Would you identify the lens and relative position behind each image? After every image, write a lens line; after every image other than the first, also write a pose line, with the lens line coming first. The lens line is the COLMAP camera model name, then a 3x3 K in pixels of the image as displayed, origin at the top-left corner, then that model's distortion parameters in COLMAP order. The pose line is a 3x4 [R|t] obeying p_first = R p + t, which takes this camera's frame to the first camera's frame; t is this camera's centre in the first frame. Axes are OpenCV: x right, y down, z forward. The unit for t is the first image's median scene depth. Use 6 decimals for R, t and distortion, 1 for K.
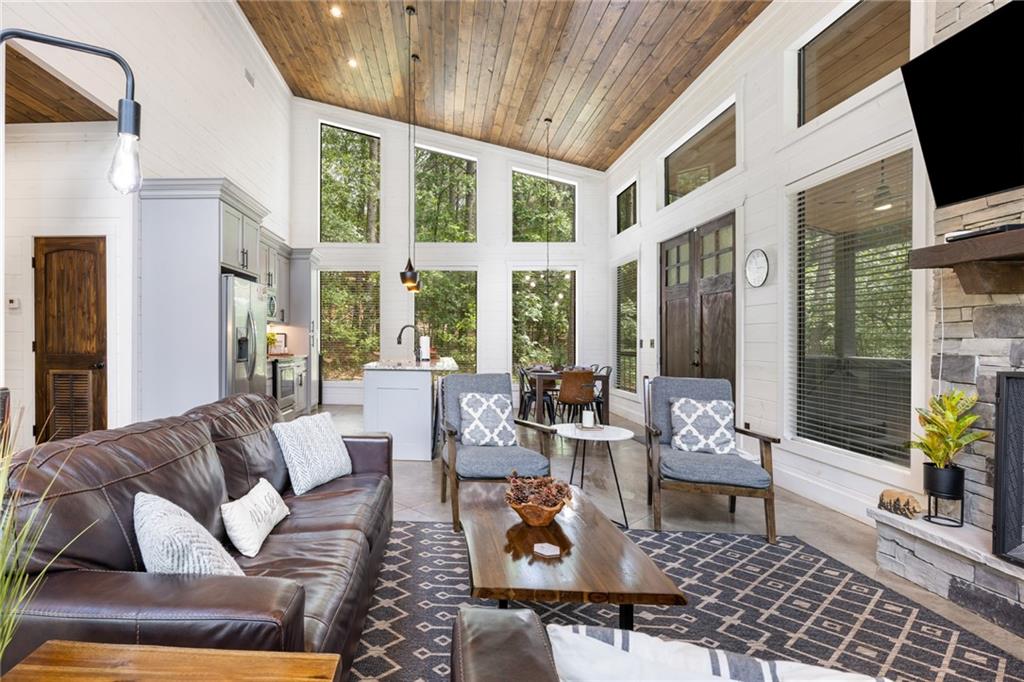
lens RADIAL K [[523.6, 0, 512.0], [0, 523.6, 341.0], [0, 0, 1]] dist [0.000991, 0.000092]
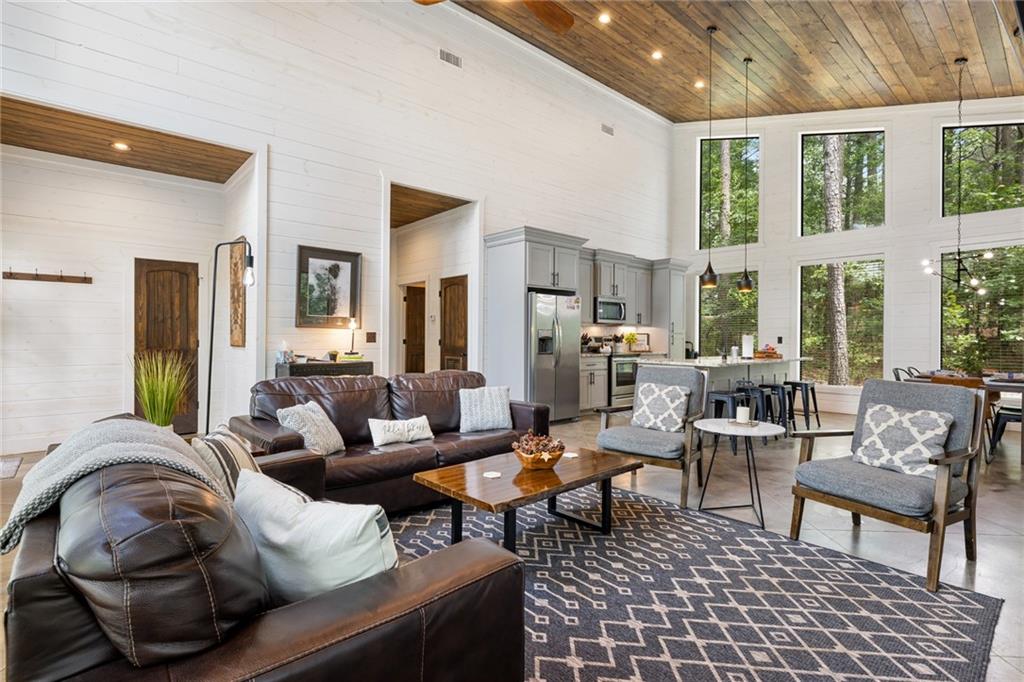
lens RADIAL K [[490.9, 0, 512.0], [0, 490.9, 341.0], [0, 0, 1]] dist [0.000129, 0.000675]
pose [[0.710225, -0.000110, -0.703975, 0.395701], [-0.000024, 1.000000, -0.000180, 0.005898], [0.703975, 0.000144, 0.710225, 0.015579]]
